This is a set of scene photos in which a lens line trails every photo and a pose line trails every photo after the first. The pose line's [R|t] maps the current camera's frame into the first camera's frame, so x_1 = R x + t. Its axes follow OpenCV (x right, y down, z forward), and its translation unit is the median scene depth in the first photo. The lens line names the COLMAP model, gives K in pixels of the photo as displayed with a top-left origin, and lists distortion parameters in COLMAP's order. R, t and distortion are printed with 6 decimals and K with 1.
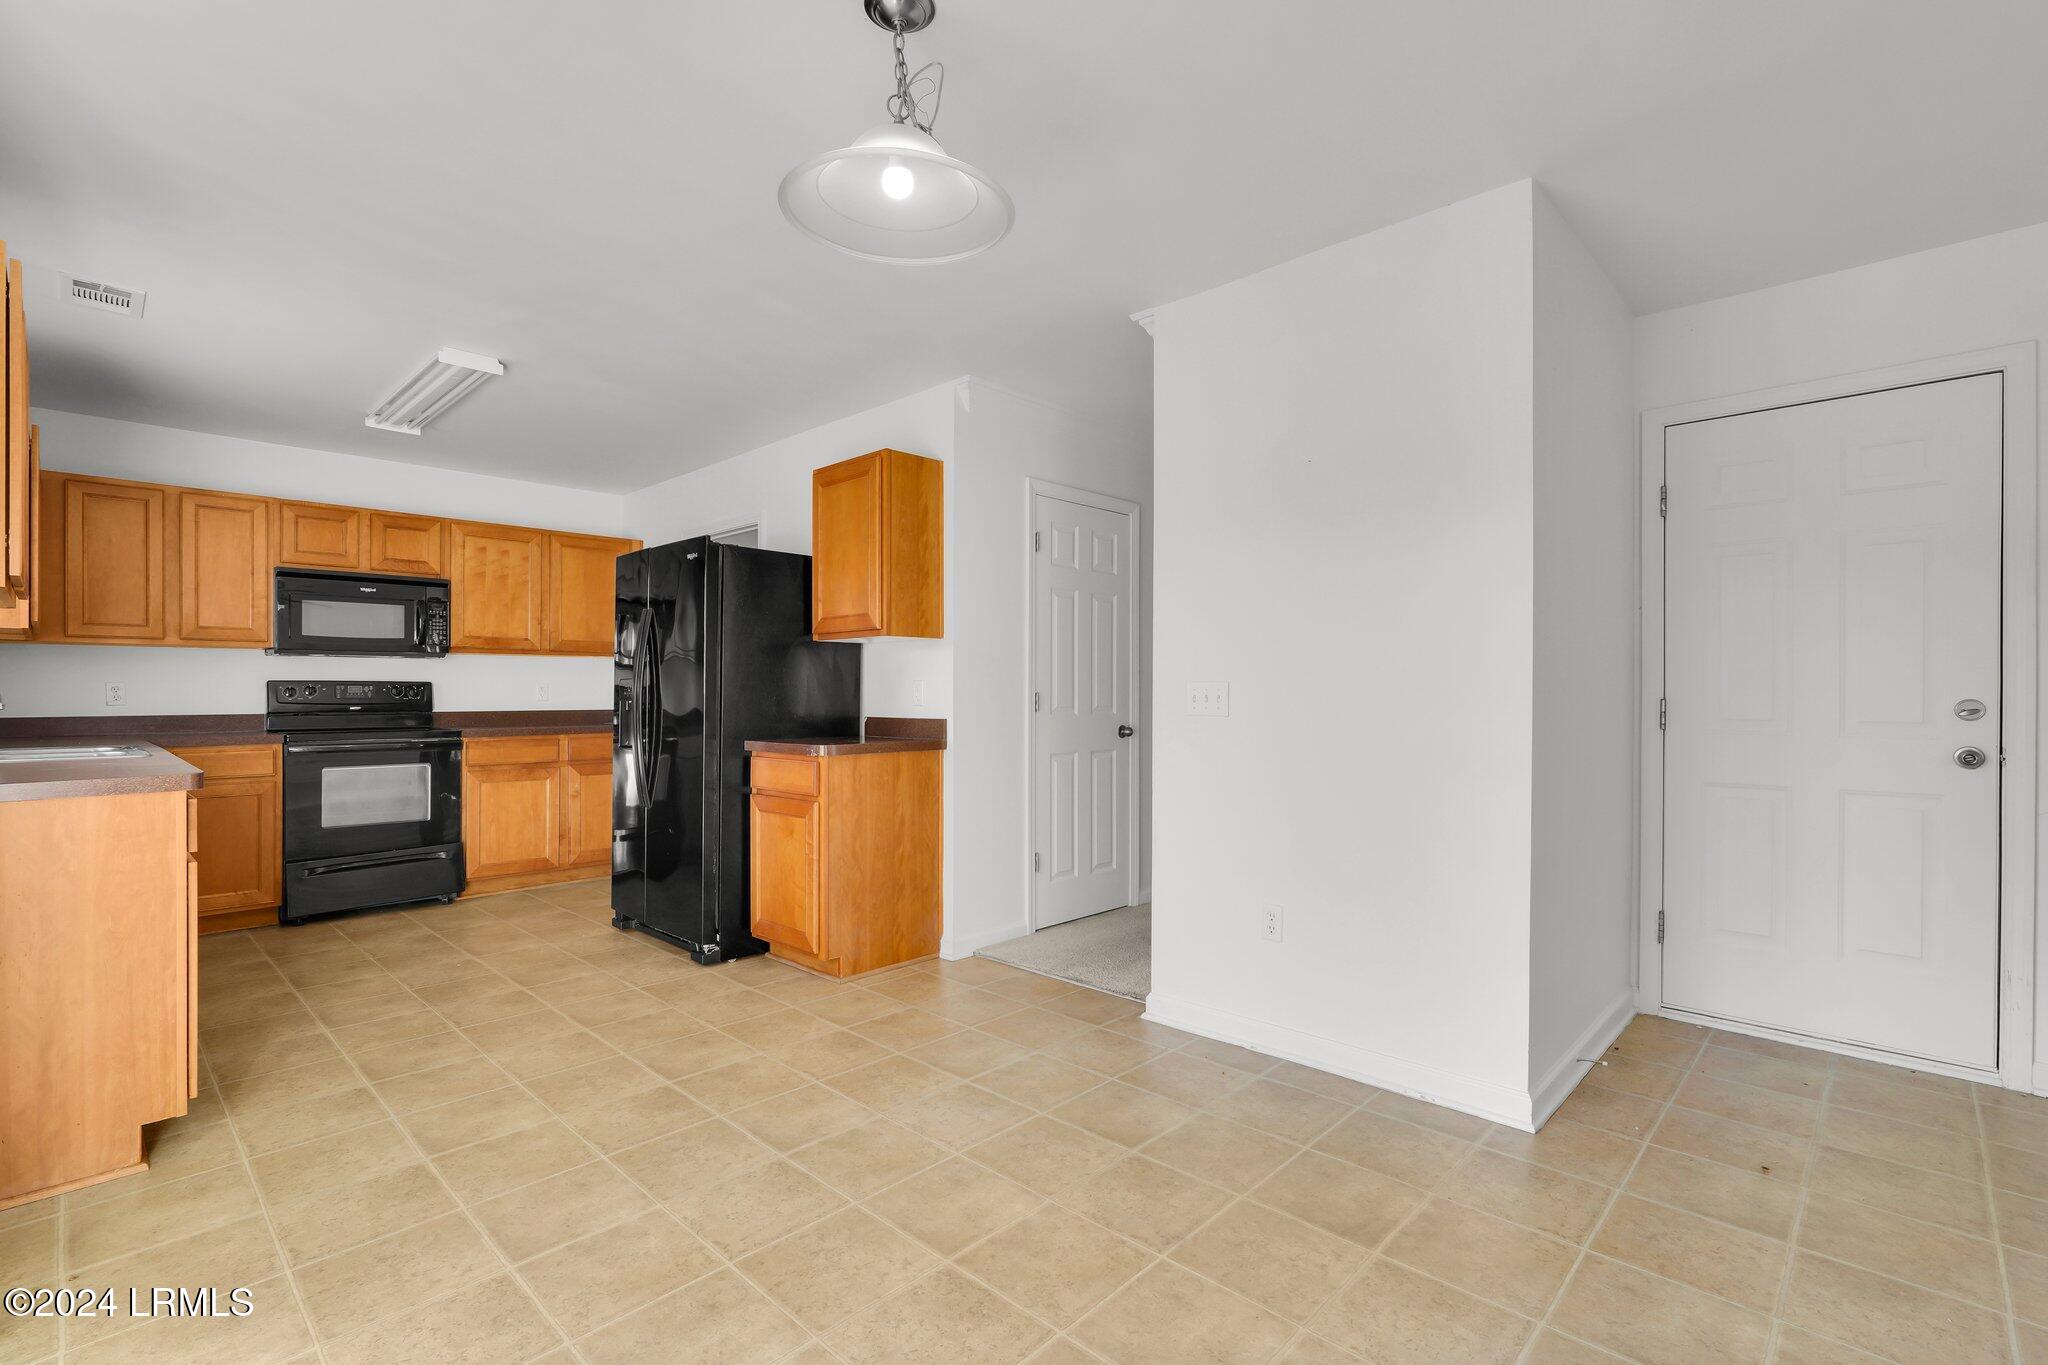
lens RADIAL K [[929.2, 0, 1033.5], [0, 929.2, 694.4], [0, 0, 1]] dist [0.000618, 0.000420]
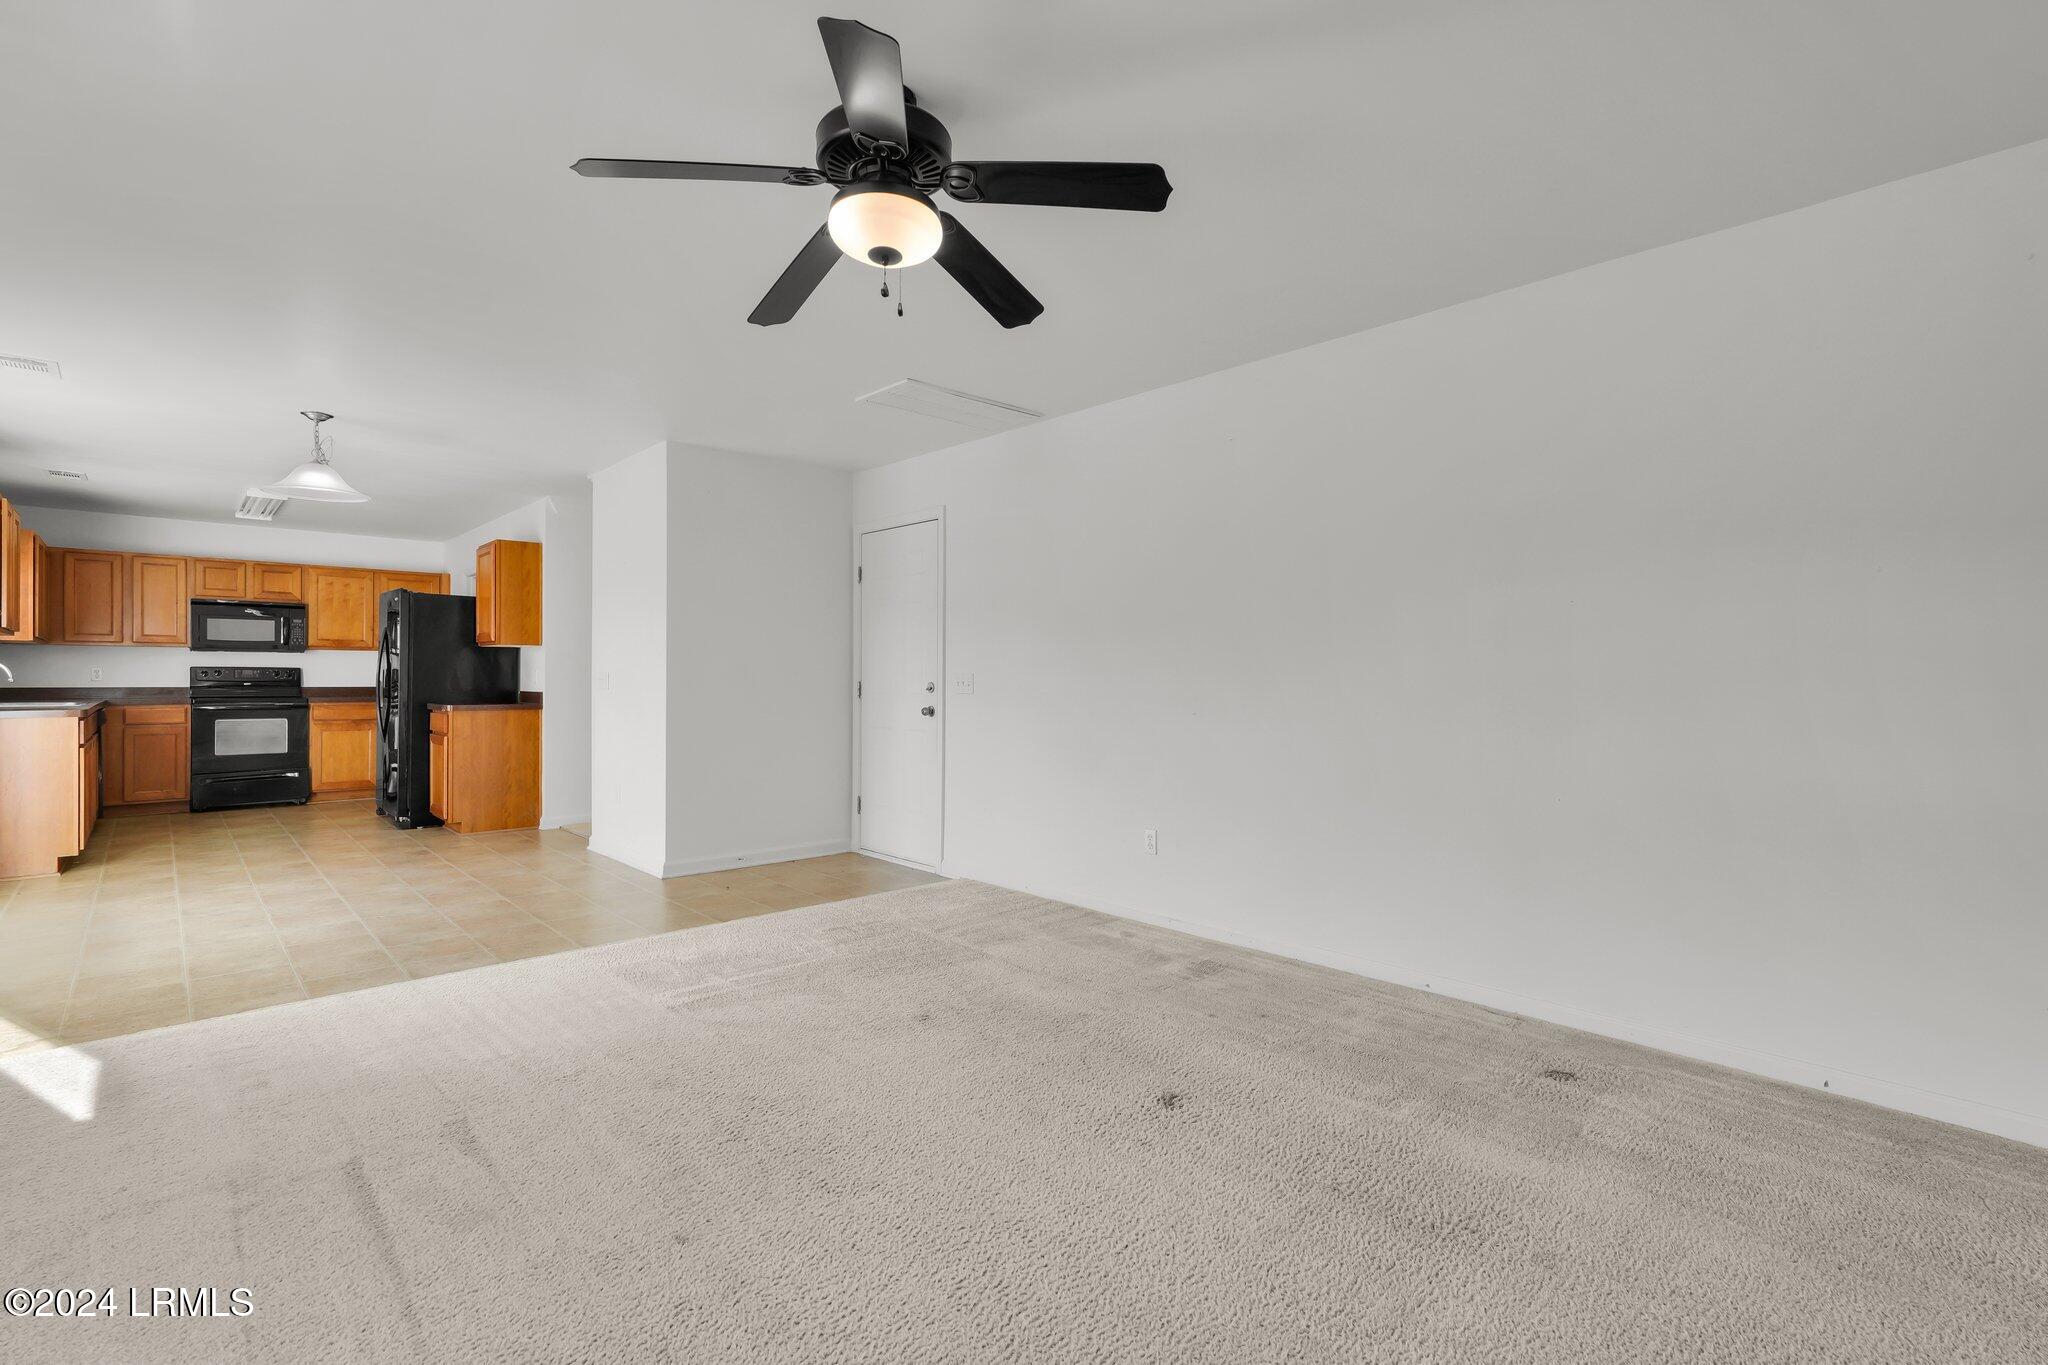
lens RADIAL K [[949.6, 0, 1024.0], [0, 949.6, 682.5], [0, 0, 1]] dist [0.019328, 0.000314]
pose [[0.997101, 0.005584, -0.075884, 0.798990], [-0.005228, 0.999974, 0.004890, -0.003299], [0.075909, -0.004479, 0.997105, -0.604015]]
